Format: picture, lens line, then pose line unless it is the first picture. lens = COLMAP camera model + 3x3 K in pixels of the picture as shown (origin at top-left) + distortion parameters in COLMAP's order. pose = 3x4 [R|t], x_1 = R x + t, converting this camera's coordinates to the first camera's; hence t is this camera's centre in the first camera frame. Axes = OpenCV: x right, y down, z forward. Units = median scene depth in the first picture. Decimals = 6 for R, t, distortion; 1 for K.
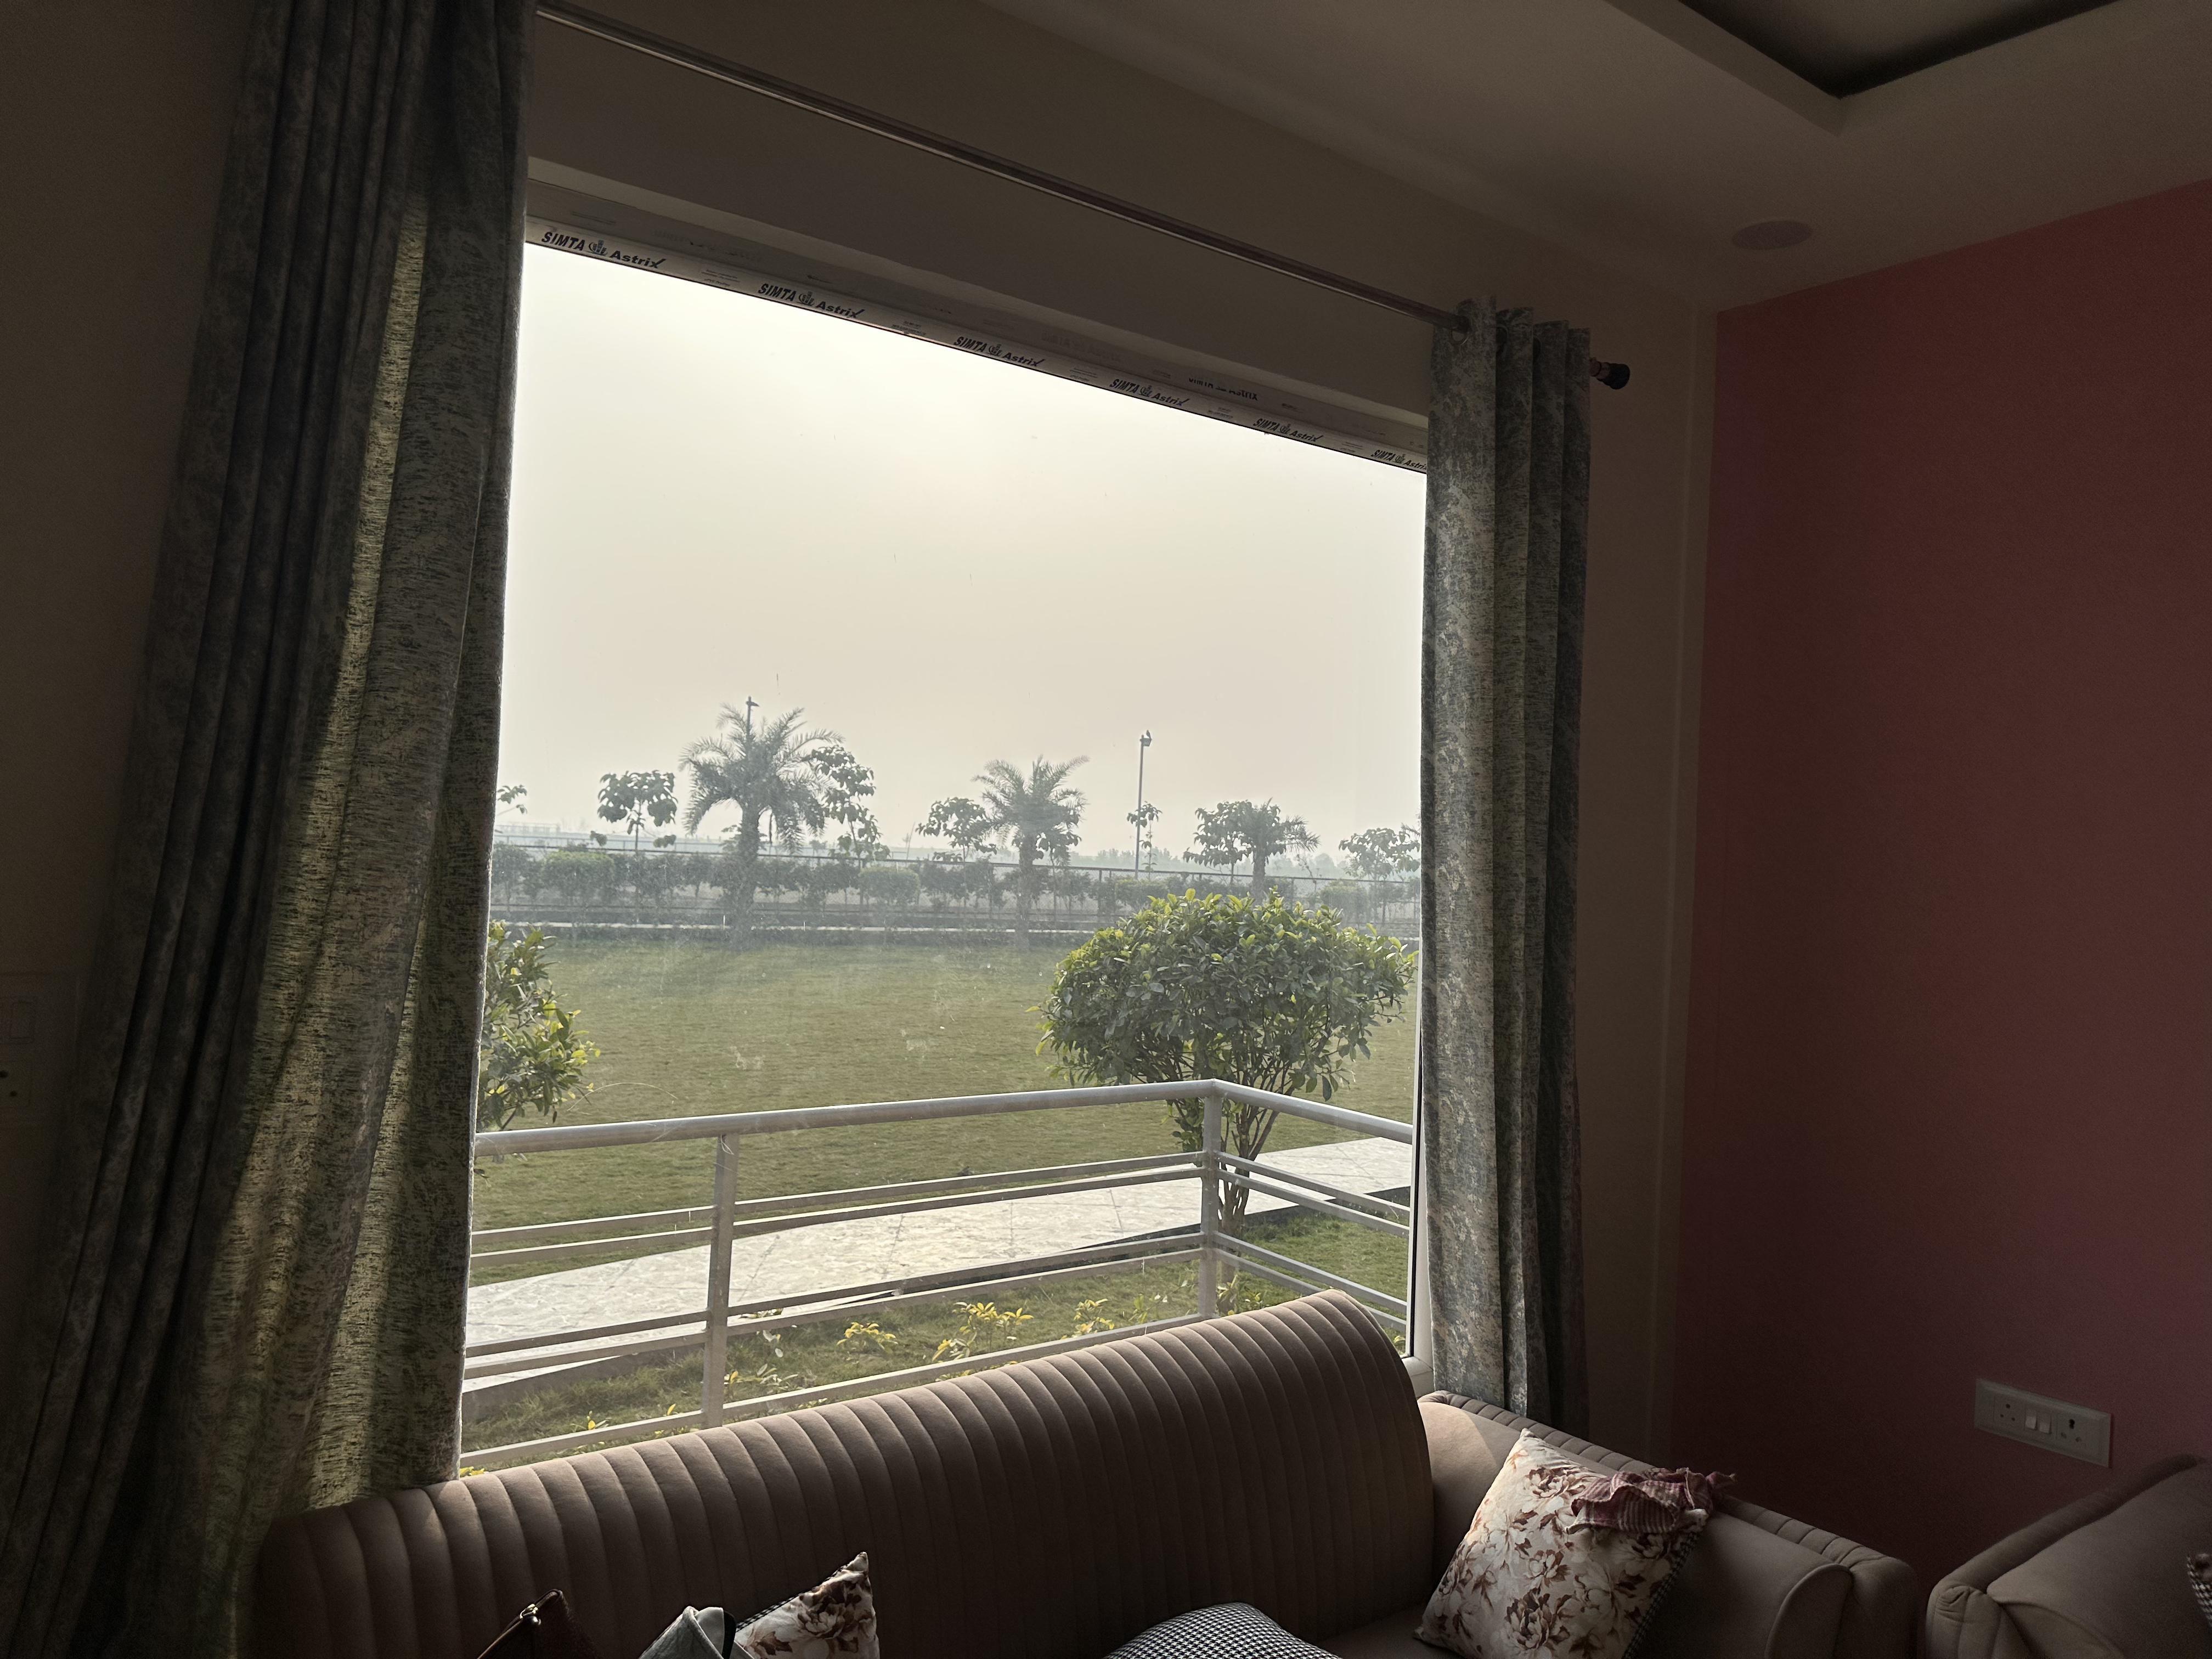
lens RADIAL K [[1547.5, 0, 1104.7], [0, 1547.5, 819.2], [0, 0, 1]] dist [-0.024220, -0.005978]
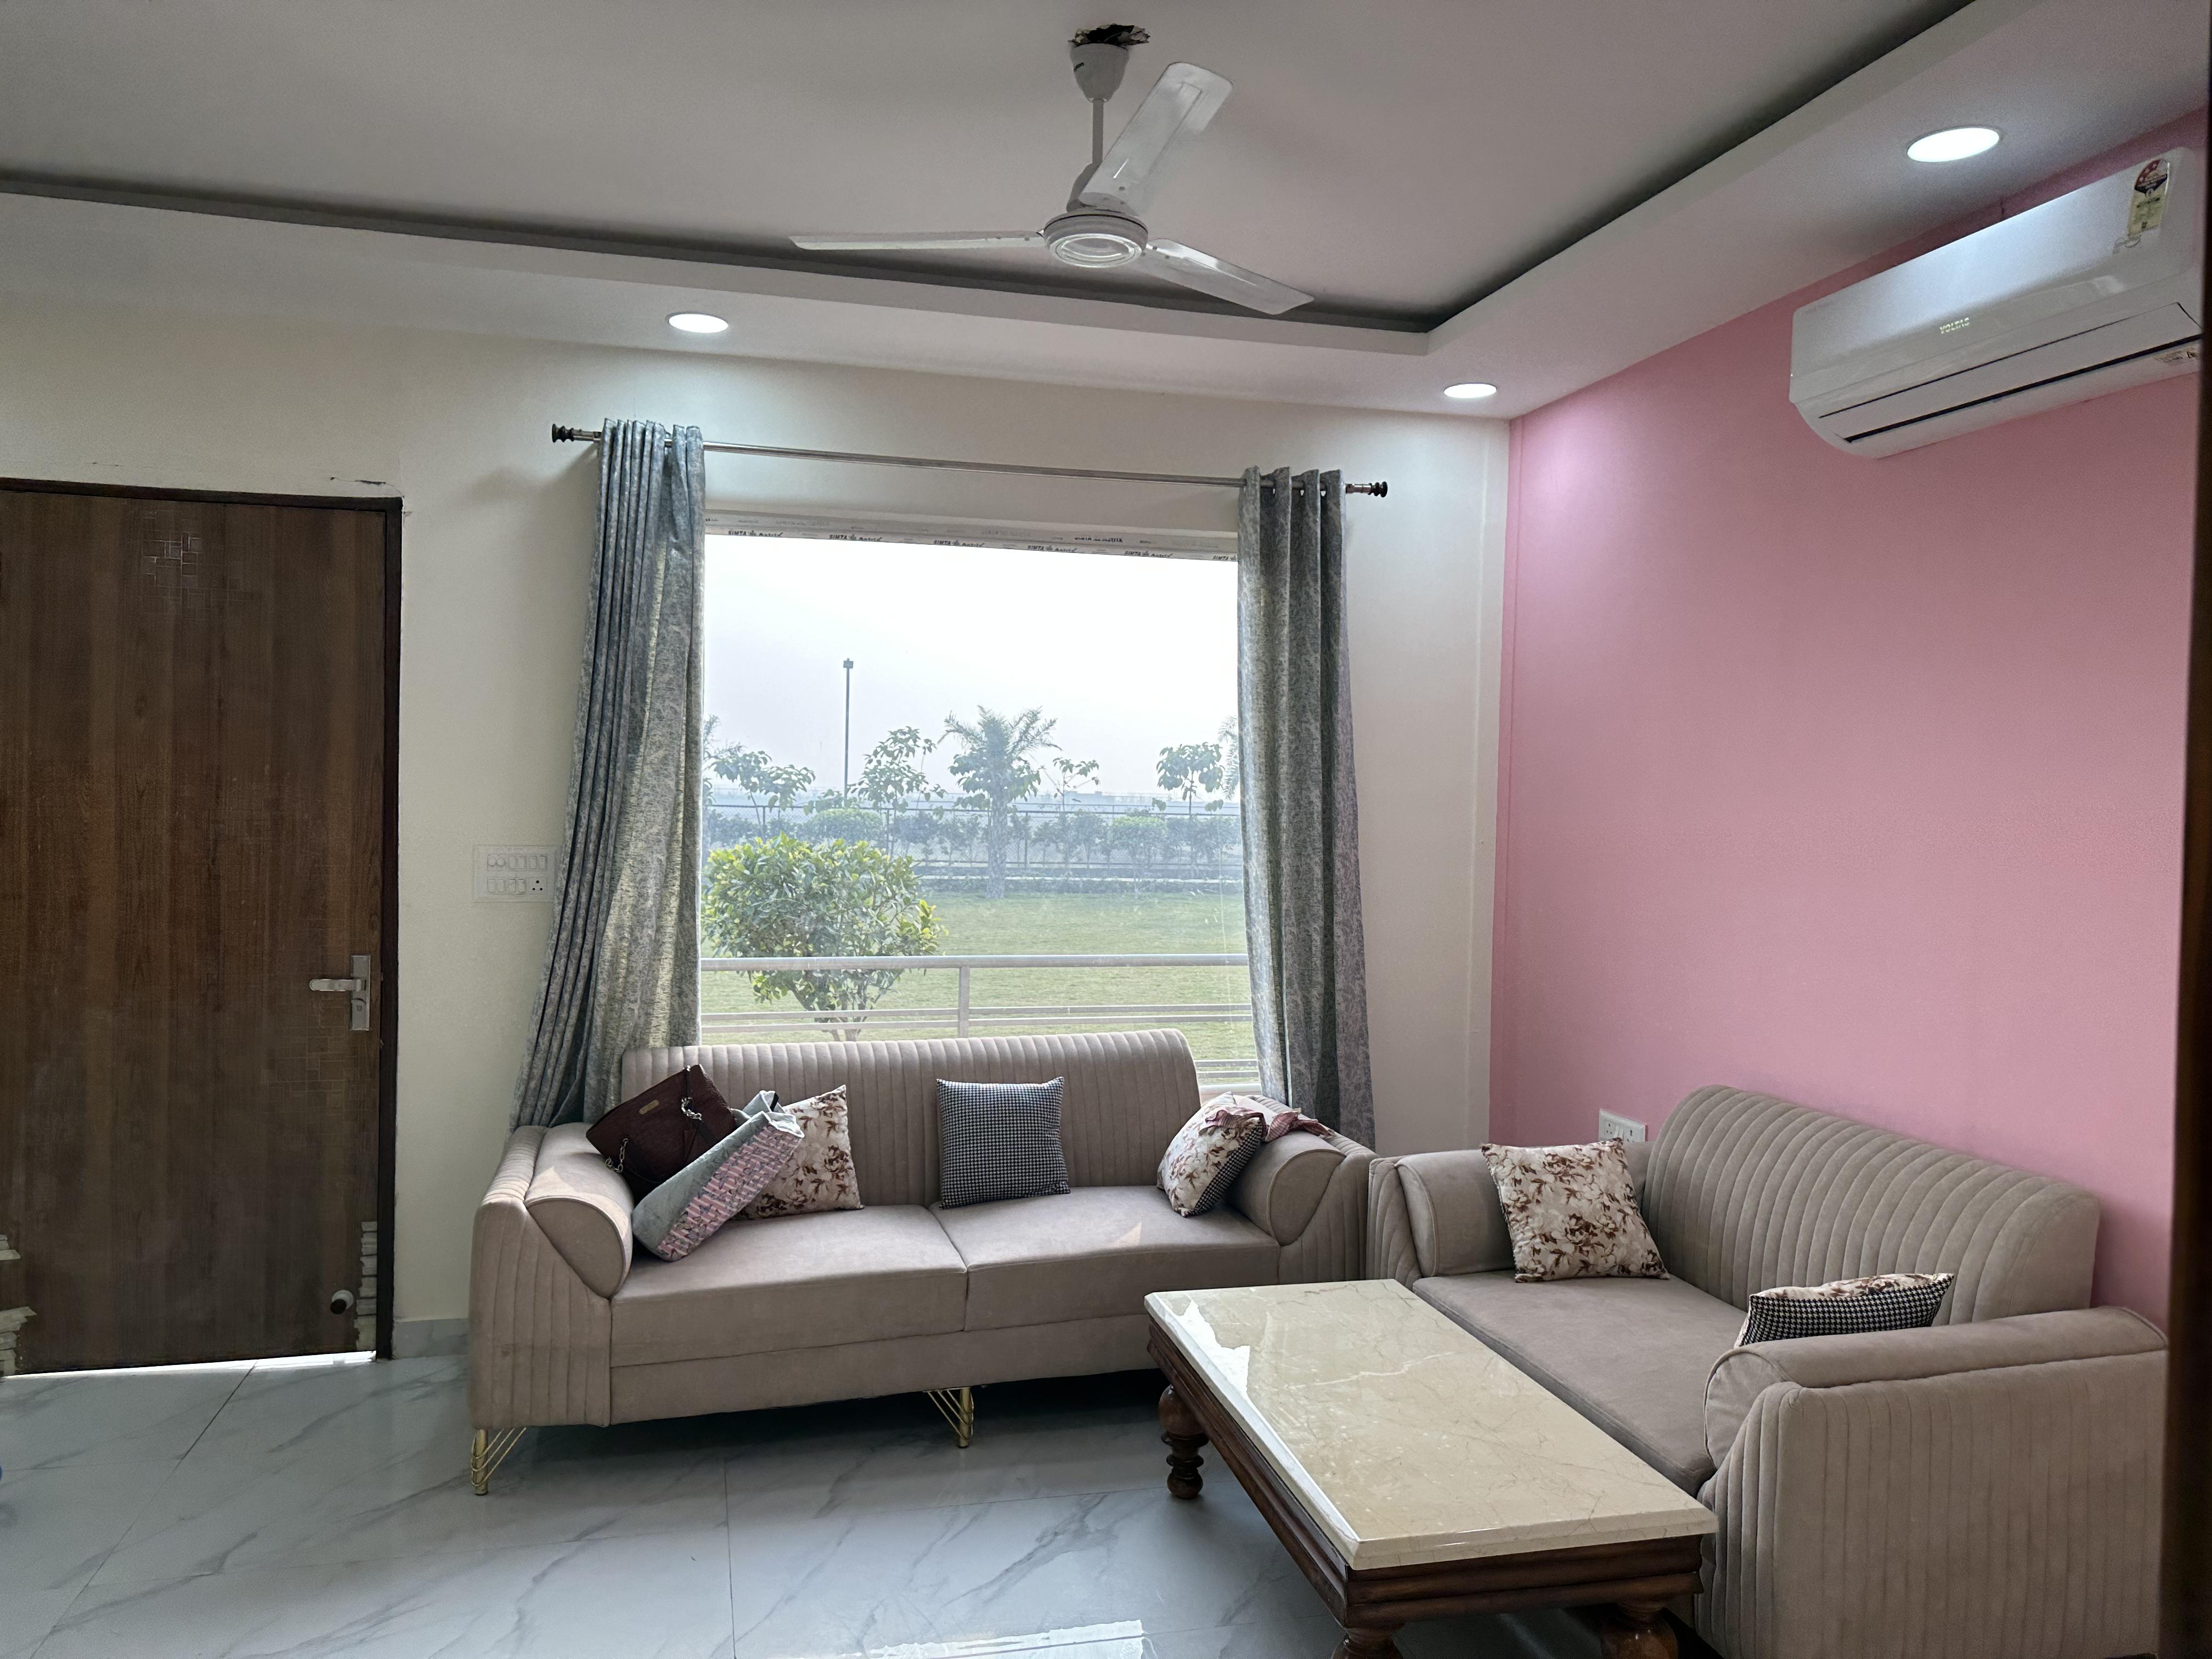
lens RADIAL K [[1547.5, 0, 1108.0], [0, 1547.5, 835.1], [0, 0, 1]] dist [-0.024220, -0.005978]
pose [[0.922810, -0.018244, -0.384823, 1.004653], [0.031274, 0.999129, 0.027627, 0.029718], [0.383984, -0.037529, 0.922577, -0.904305]]
